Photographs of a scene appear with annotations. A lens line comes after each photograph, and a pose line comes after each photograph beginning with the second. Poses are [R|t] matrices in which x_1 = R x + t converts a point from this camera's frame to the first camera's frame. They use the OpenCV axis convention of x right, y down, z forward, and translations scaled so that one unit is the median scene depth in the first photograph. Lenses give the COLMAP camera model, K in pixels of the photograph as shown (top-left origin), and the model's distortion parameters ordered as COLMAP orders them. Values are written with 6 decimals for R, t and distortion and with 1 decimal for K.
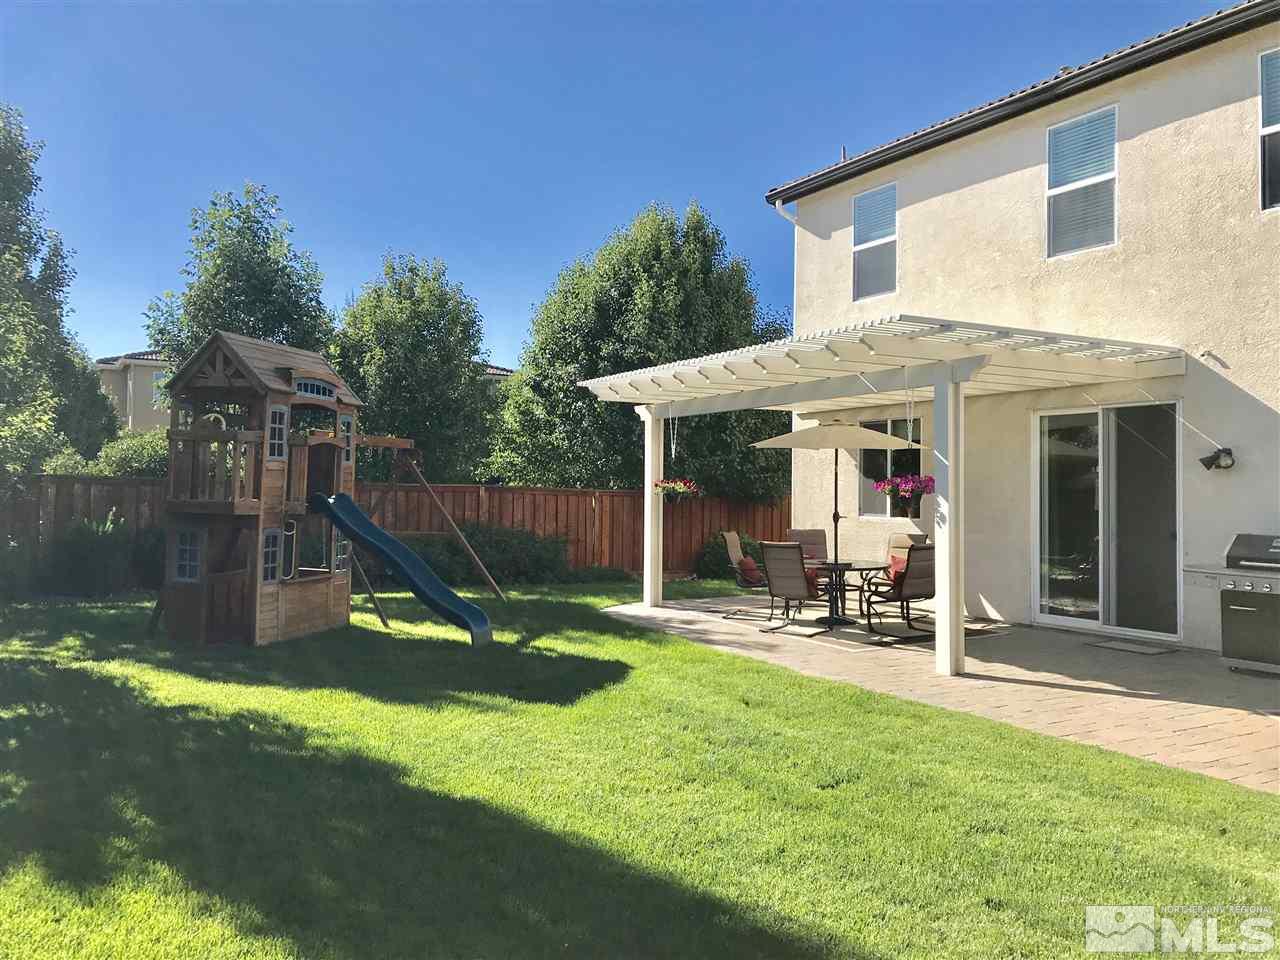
lens RADIAL K [[1064.0, 0, 655.0], [0, 1064.0, 464.7], [0, 0, 1]] dist [0.011428, -0.009934]
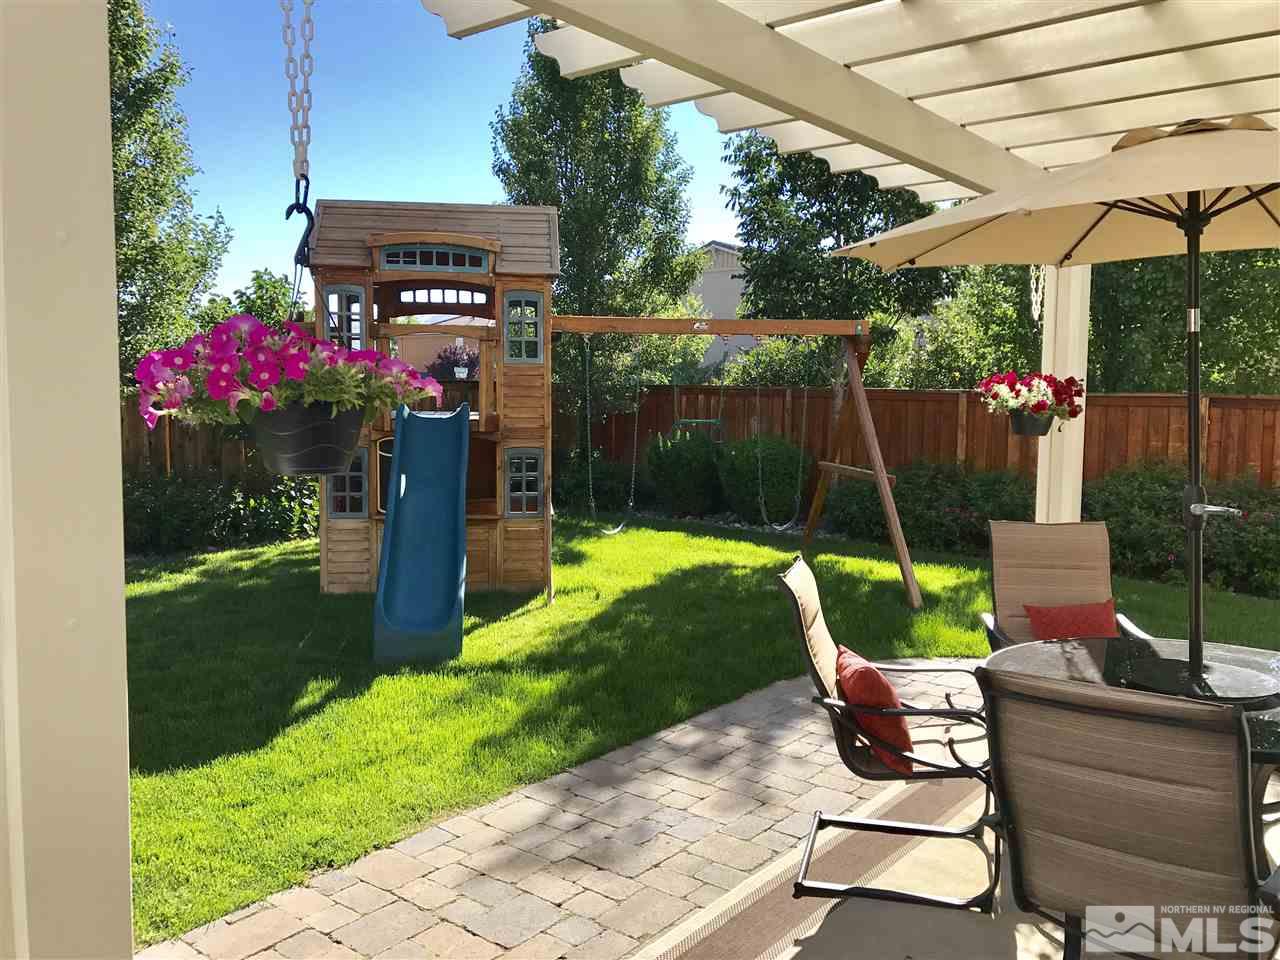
lens RADIAL K [[1064.0, 0, 655.0], [0, 1064.0, 464.7], [0, 0, 1]] dist [0.011428, -0.009934]
pose [[0.375979, 0.058420, -0.924785, 0.347261], [0.012849, 0.997586, 0.068243, 0.017798], [0.926539, -0.037541, 0.374320, 0.713647]]
